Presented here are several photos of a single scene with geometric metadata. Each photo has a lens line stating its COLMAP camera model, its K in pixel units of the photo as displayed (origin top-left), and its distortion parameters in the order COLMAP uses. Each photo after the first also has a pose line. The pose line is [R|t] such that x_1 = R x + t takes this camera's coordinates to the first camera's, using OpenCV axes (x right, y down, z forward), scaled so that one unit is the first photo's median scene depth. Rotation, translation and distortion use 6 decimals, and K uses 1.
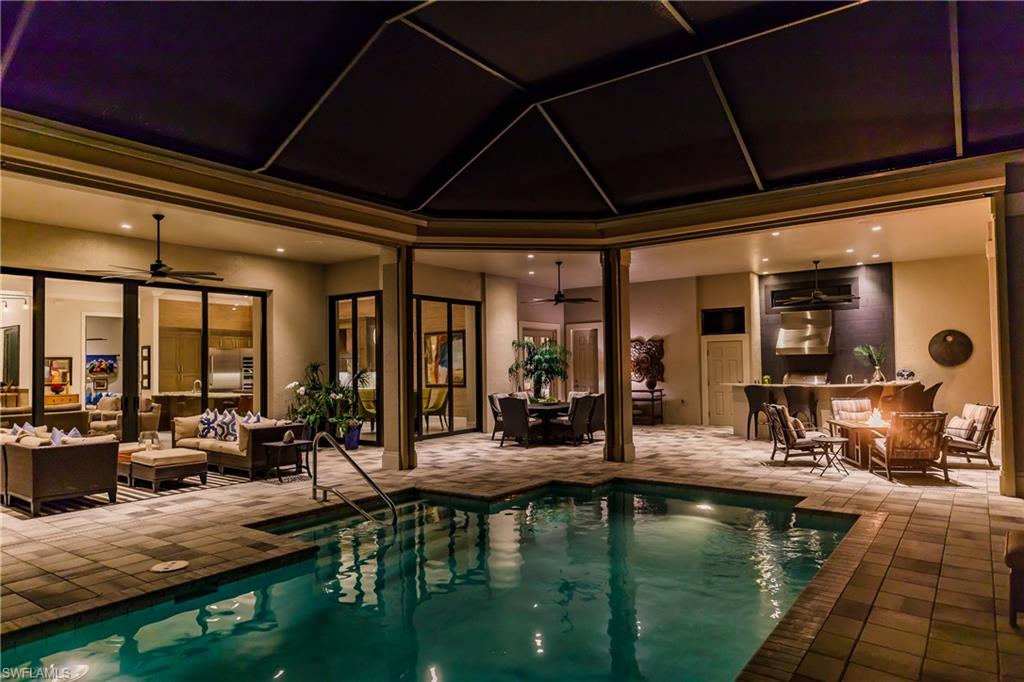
lens RADIAL K [[627.8, 0, 512.0], [0, 627.8, 341.0], [0, 0, 1]] dist [0.001545, 0.000850]
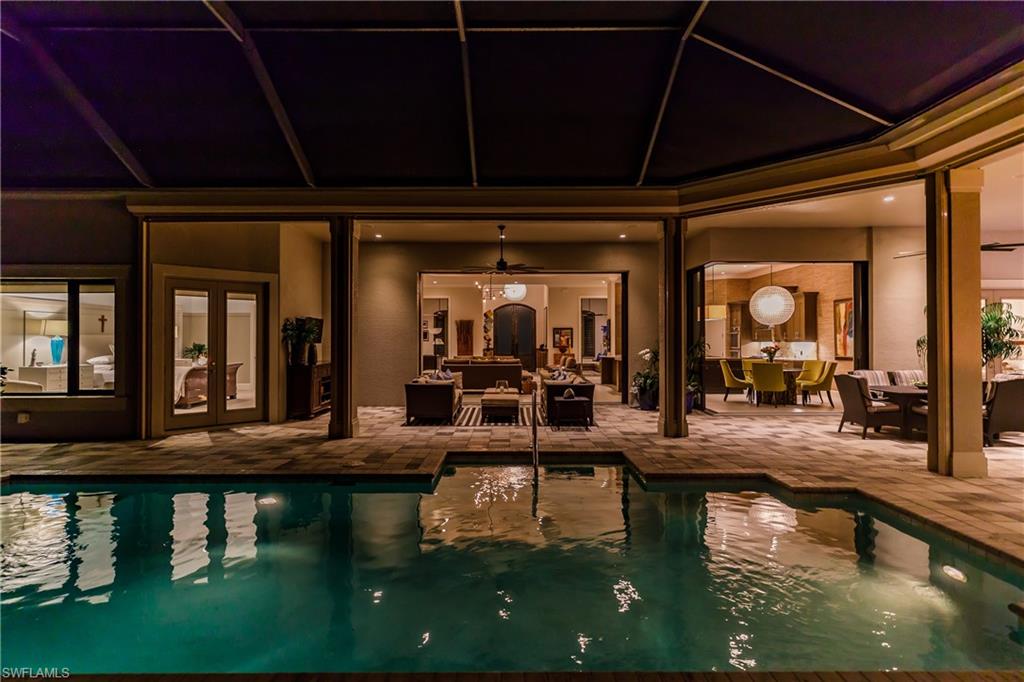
lens RADIAL K [[542.4, 0, 512.0], [0, 542.4, 341.0], [0, 0, 1]] dist [-0.001625, -0.000117]
pose [[0.601414, 0.016076, -0.798776, 0.249082], [0.025301, 0.998913, 0.039154, 0.004284], [0.798537, -0.043757, 0.600353, 0.172579]]
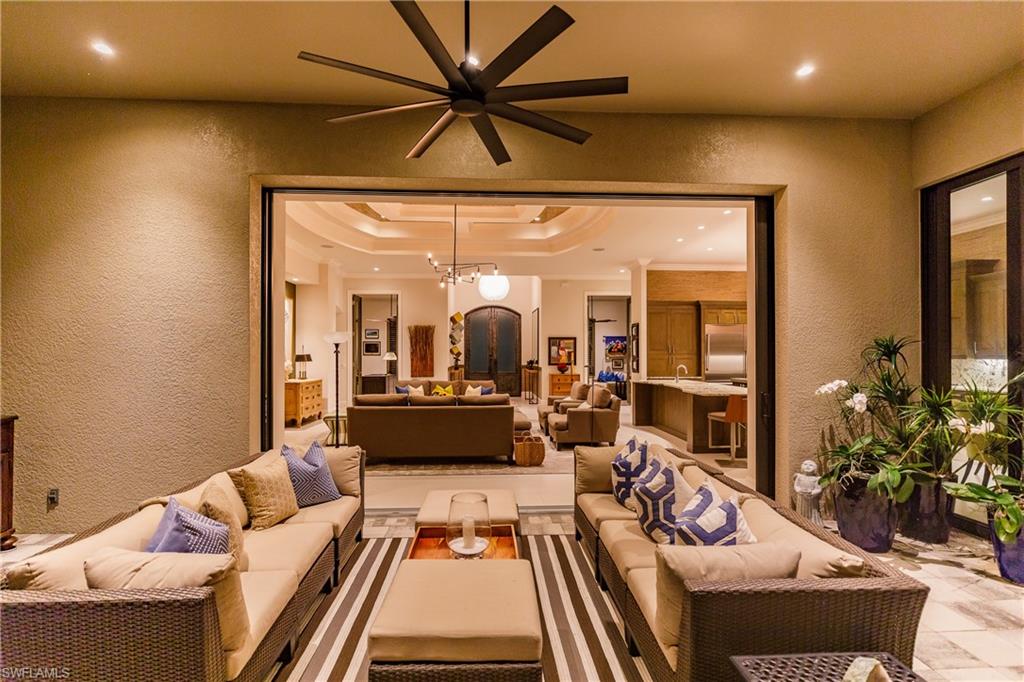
lens RADIAL K [[495.2, 0, 509.7], [0, 495.2, 354.1], [0, 0, 1]] dist [0.000560, -0.000094]
pose [[0.638204, 0.016026, -0.769700, -0.185134], [0.023588, 0.998907, 0.040356, 0.021760], [0.769505, -0.043911, 0.637129, 0.490673]]
